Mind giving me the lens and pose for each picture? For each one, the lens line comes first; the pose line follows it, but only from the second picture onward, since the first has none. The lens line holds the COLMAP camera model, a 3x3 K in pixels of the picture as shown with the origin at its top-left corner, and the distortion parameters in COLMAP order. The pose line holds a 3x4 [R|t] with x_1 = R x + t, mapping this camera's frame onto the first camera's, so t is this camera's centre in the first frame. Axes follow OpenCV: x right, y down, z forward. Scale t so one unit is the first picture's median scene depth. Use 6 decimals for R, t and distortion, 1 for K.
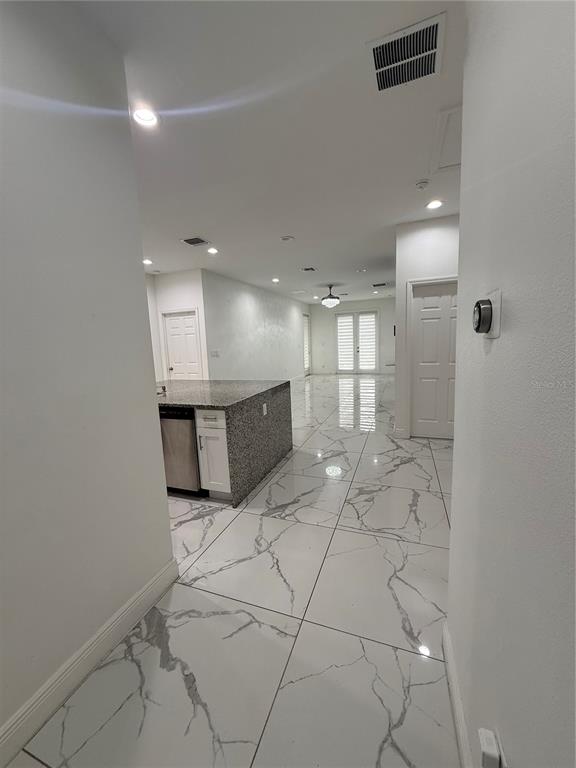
lens RADIAL K [[306.4, 0, 285.9], [0, 306.4, 376.1], [0, 0, 1]] dist [-0.000796, 0.001013]
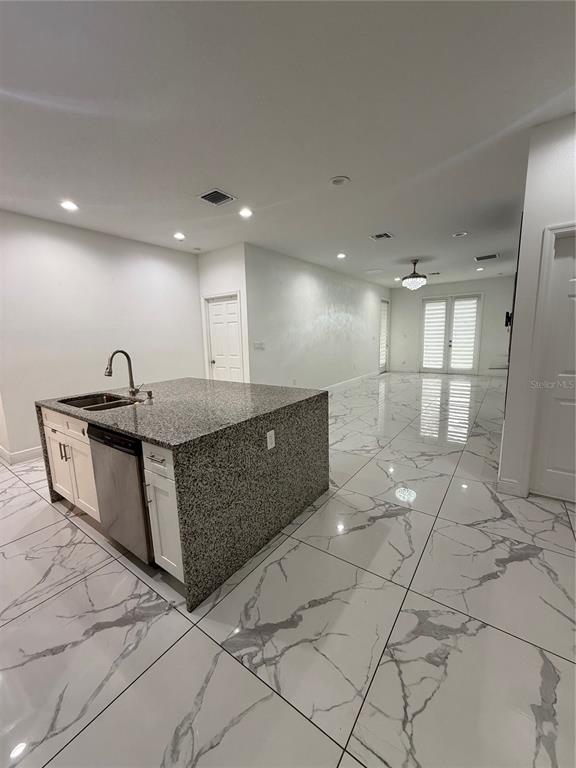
lens RADIAL K [[306.4, 0, 286.9], [0, 306.4, 379.5], [0, 0, 1]] dist [-0.000796, 0.001013]
pose [[0.965296, 0.052851, -0.255753, 0.088833], [-0.042185, 0.998003, 0.047018, -0.035319], [0.257727, -0.034597, 0.965598, 0.300540]]
